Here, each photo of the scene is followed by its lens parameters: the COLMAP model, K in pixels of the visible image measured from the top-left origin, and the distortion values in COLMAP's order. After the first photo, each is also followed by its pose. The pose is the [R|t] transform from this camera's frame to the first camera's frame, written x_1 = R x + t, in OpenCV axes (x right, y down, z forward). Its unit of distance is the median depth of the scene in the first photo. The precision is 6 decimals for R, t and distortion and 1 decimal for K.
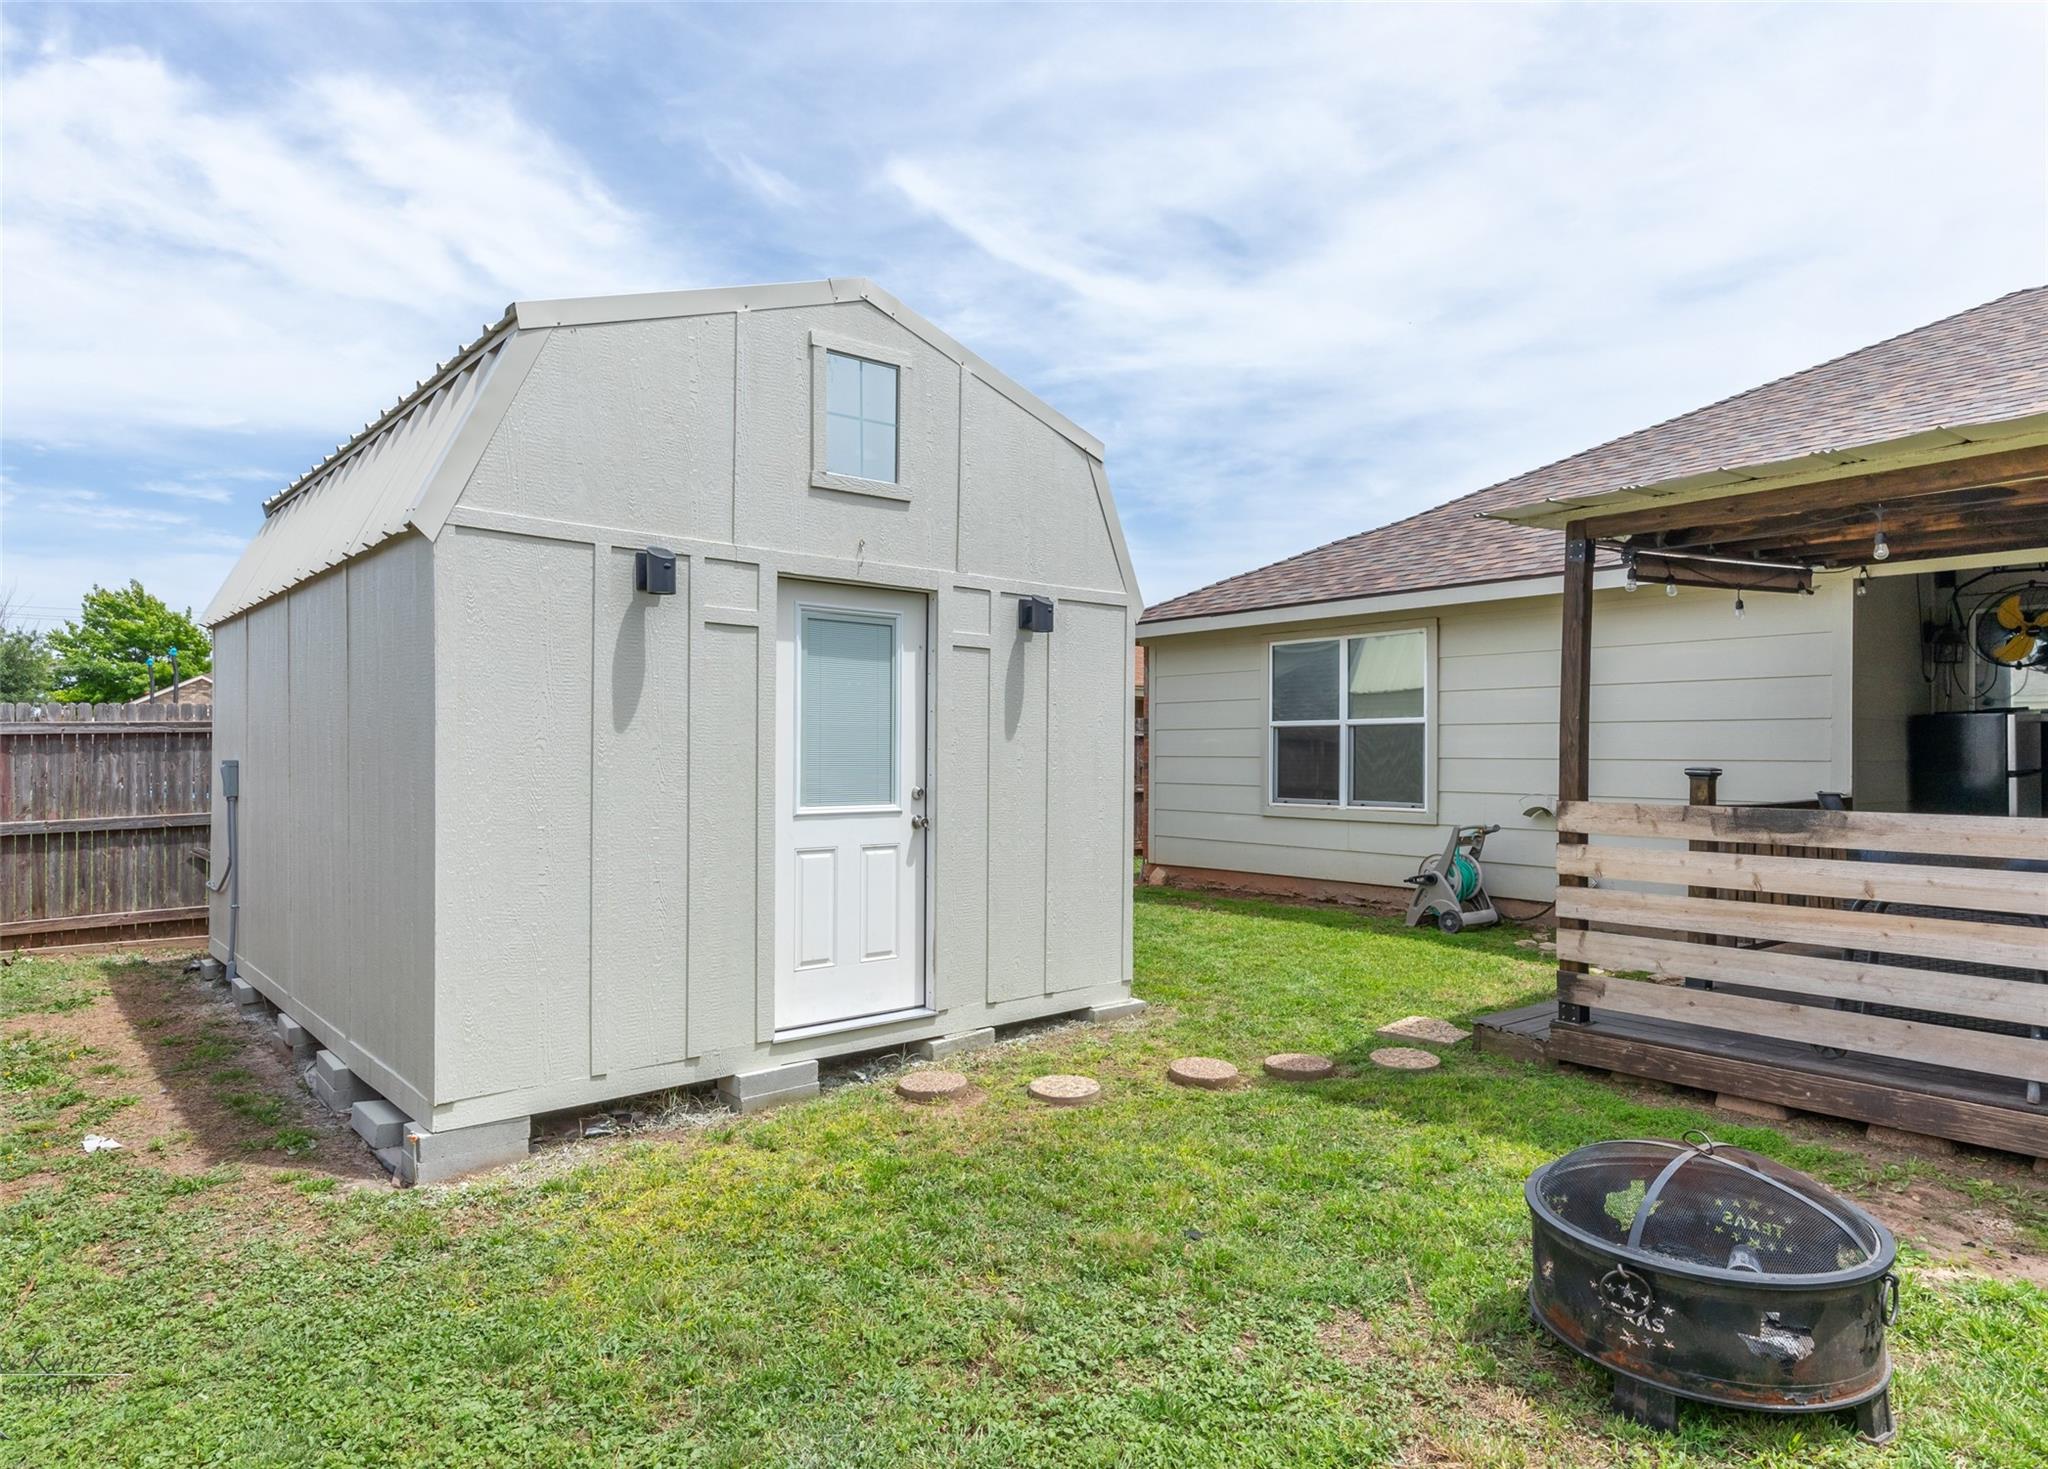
lens RADIAL K [[1161.1, 0, 1024.0], [0, 1161.1, 734.5], [0, 0, 1]] dist [0.000755, 0.000034]
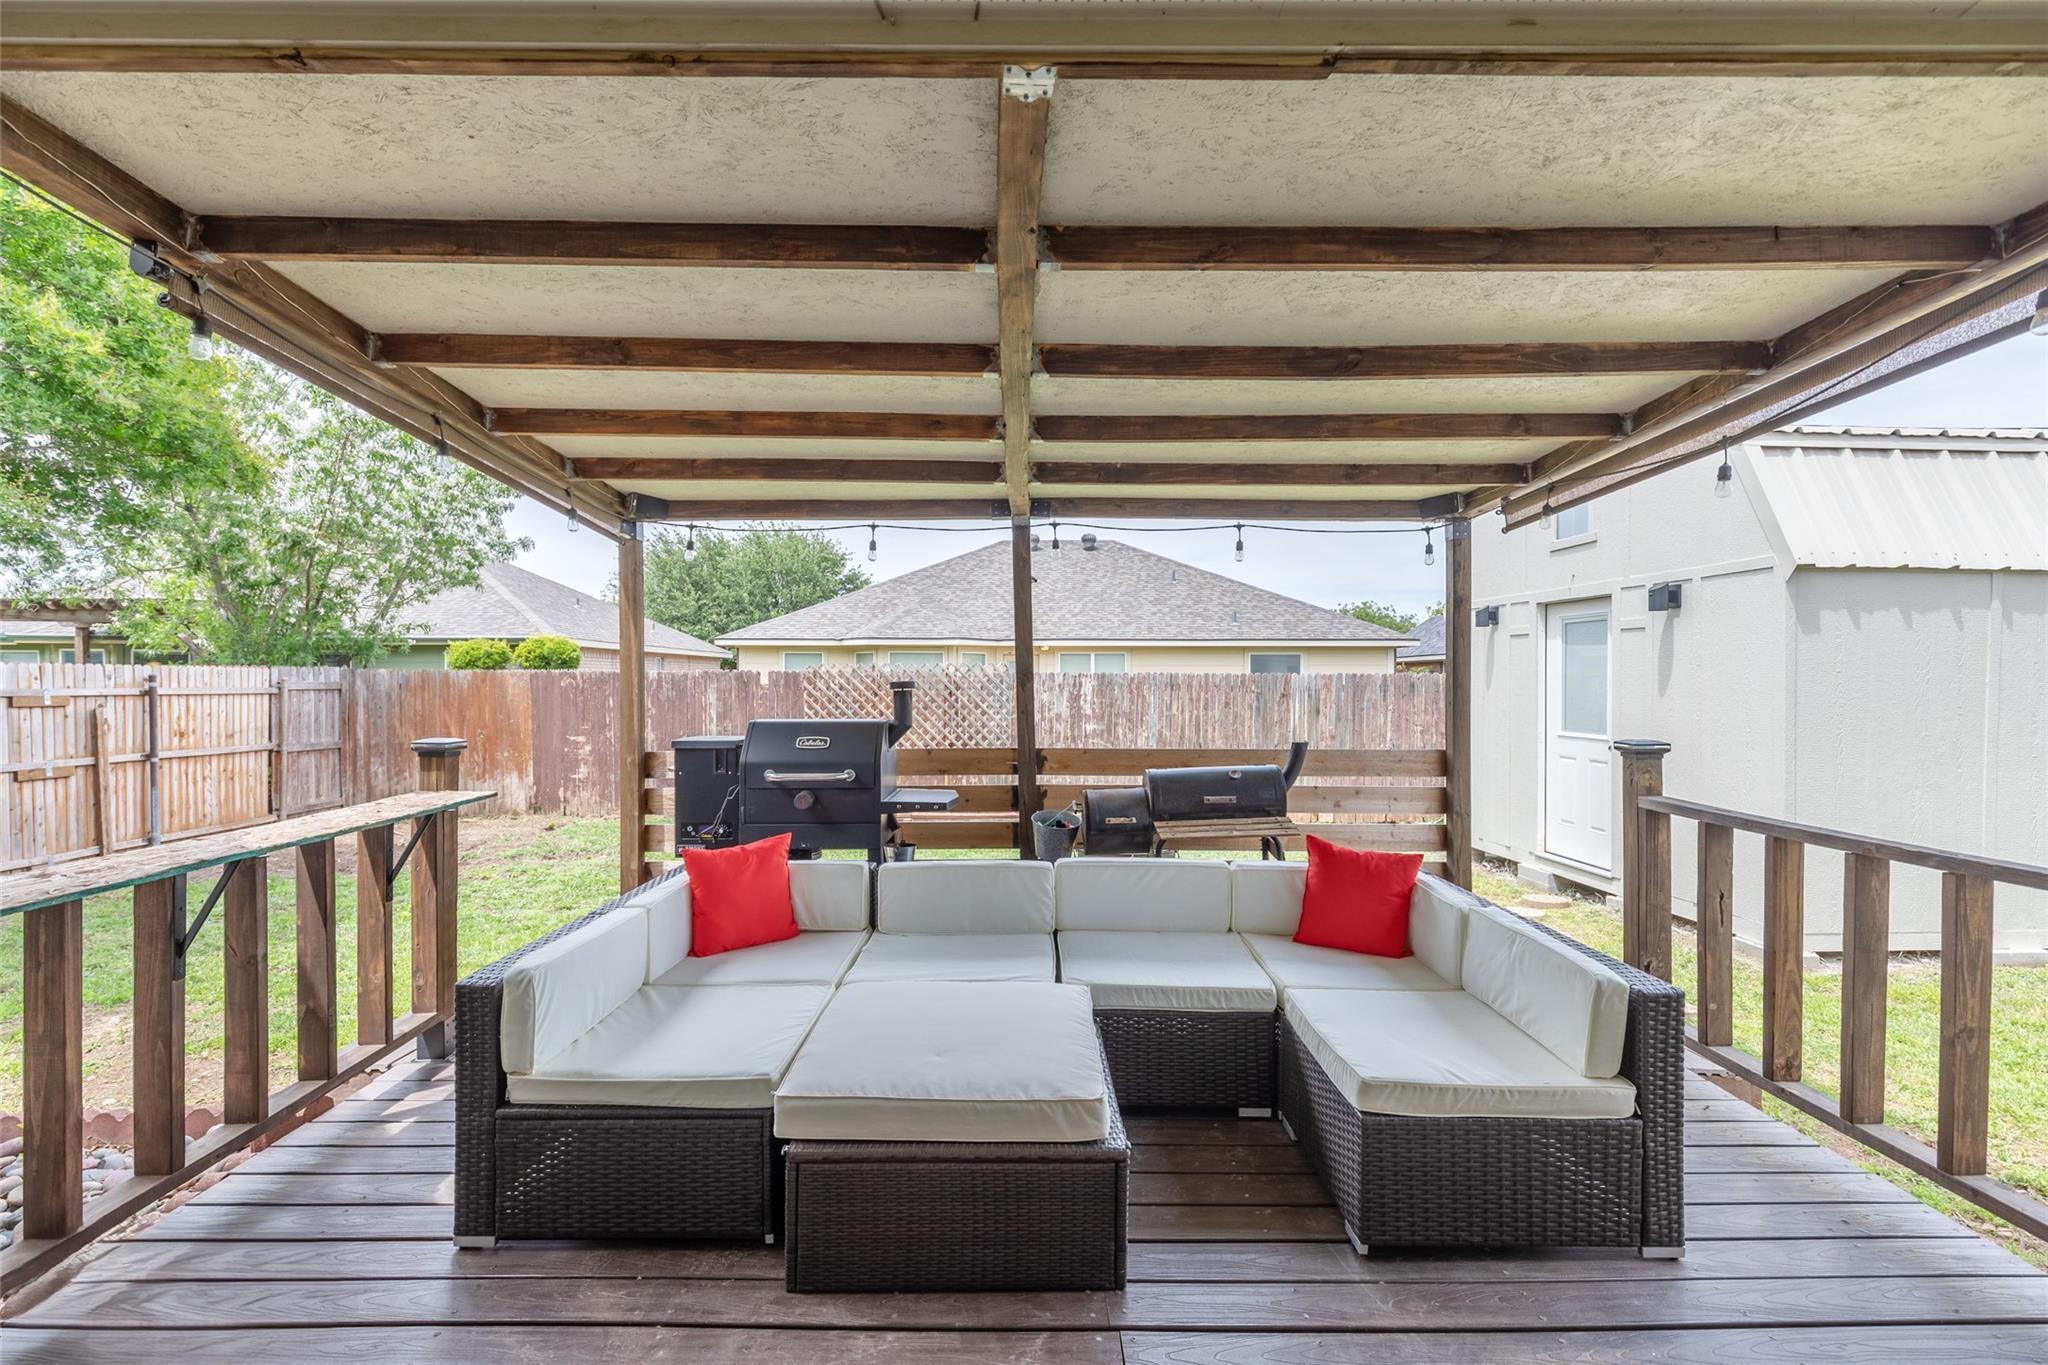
lens RADIAL K [[1155.1, 0, 1024.0], [0, 1155.1, 682.5], [0, 0, 1]] dist [-0.000155, -0.000346]
pose [[-0.662235, -0.028537, -0.748752, 1.507355], [-0.032913, 0.999418, -0.008981, 0.027642], [0.748573, 0.018696, -0.662789, 1.402662]]
